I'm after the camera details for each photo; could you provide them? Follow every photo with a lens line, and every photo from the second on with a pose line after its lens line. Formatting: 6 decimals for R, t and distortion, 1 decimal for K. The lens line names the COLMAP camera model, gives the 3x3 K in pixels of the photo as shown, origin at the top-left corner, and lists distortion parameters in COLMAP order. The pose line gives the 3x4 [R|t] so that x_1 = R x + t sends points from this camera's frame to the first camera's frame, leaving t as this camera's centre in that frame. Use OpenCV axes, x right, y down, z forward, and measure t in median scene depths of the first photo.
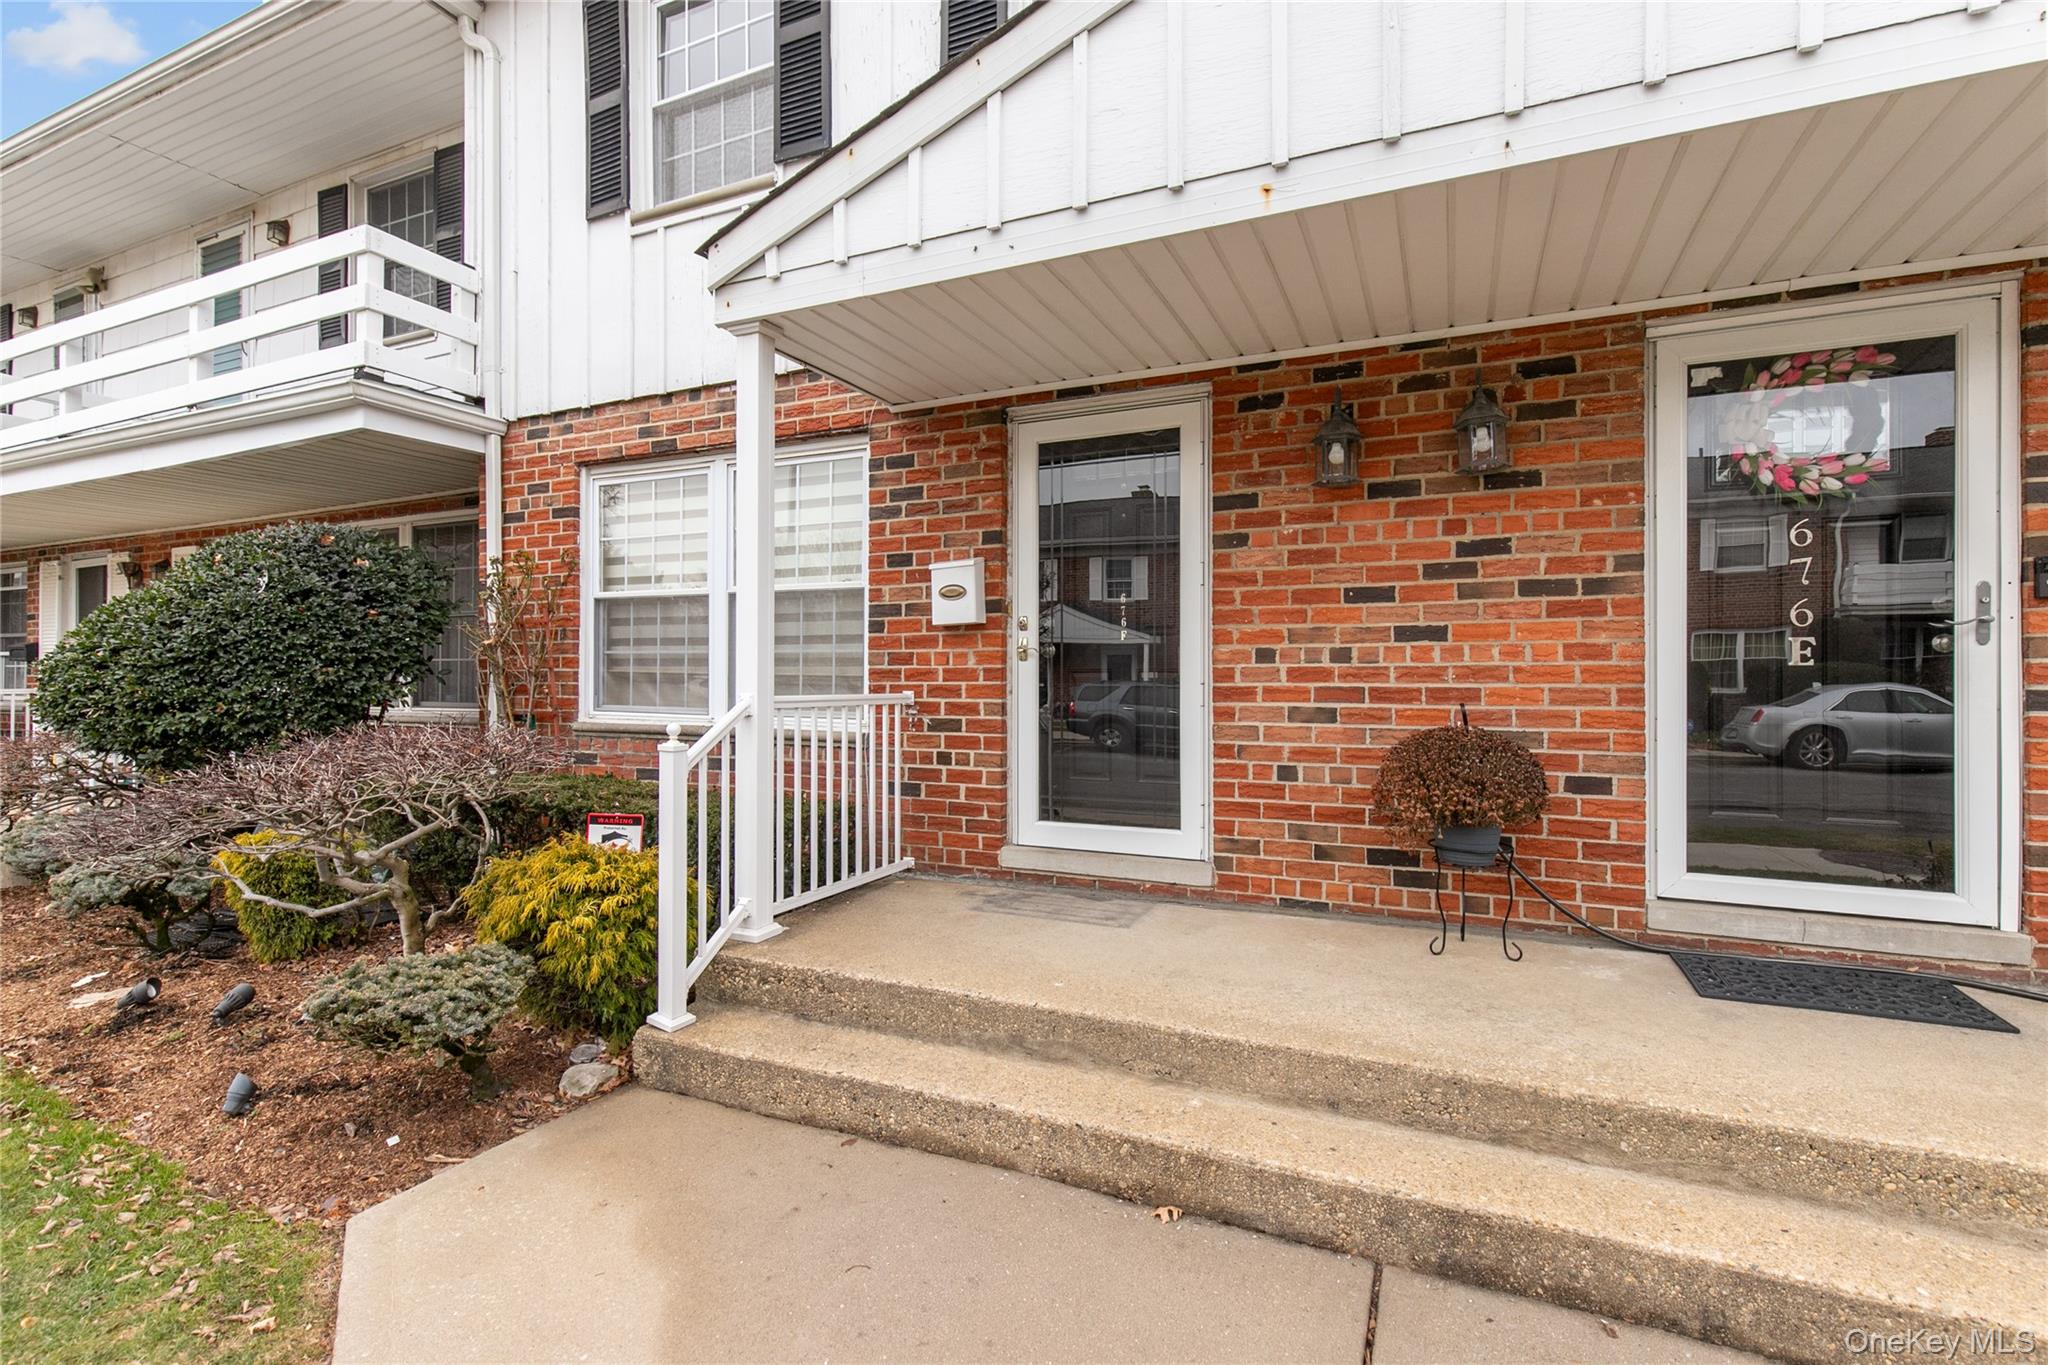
lens RADIAL K [[943.2, 0, 1019.7], [0, 943.2, 674.9], [0, 0, 1]] dist [0.014094, -0.003823]
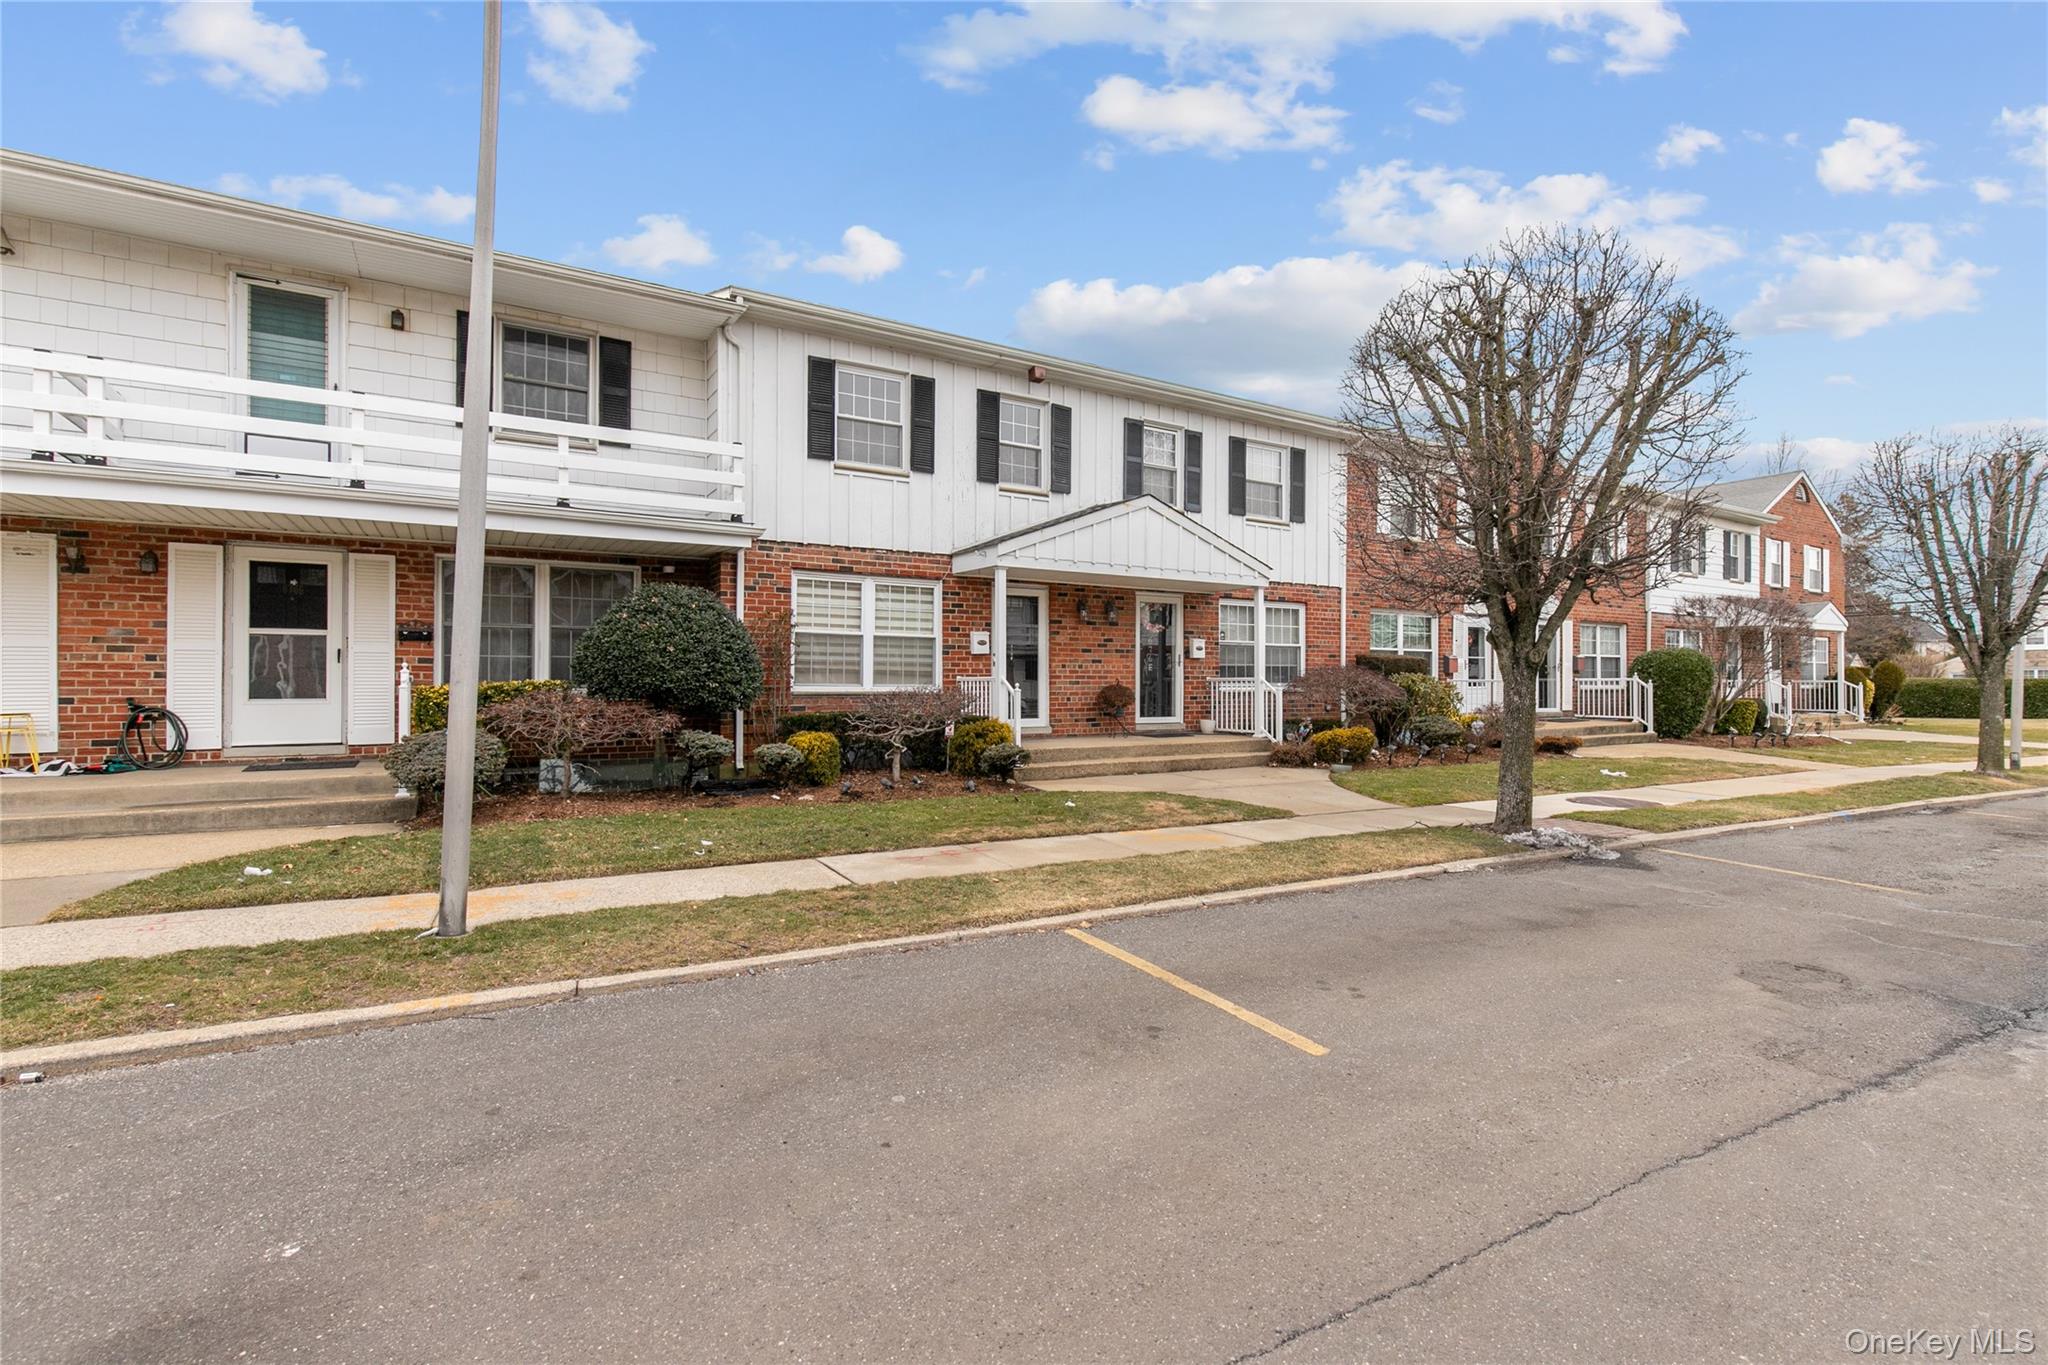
lens RADIAL K [[943.2, 0, 1019.8], [0, 943.2, 684.9], [0, 0, 1]] dist [0.014094, -0.003823]
pose [[0.562238, 0.003718, 0.826967, -2.289857], [-0.002749, 0.999993, -0.002627, 0.048944], [-0.826971, -0.000796, 0.562244, -0.708511]]
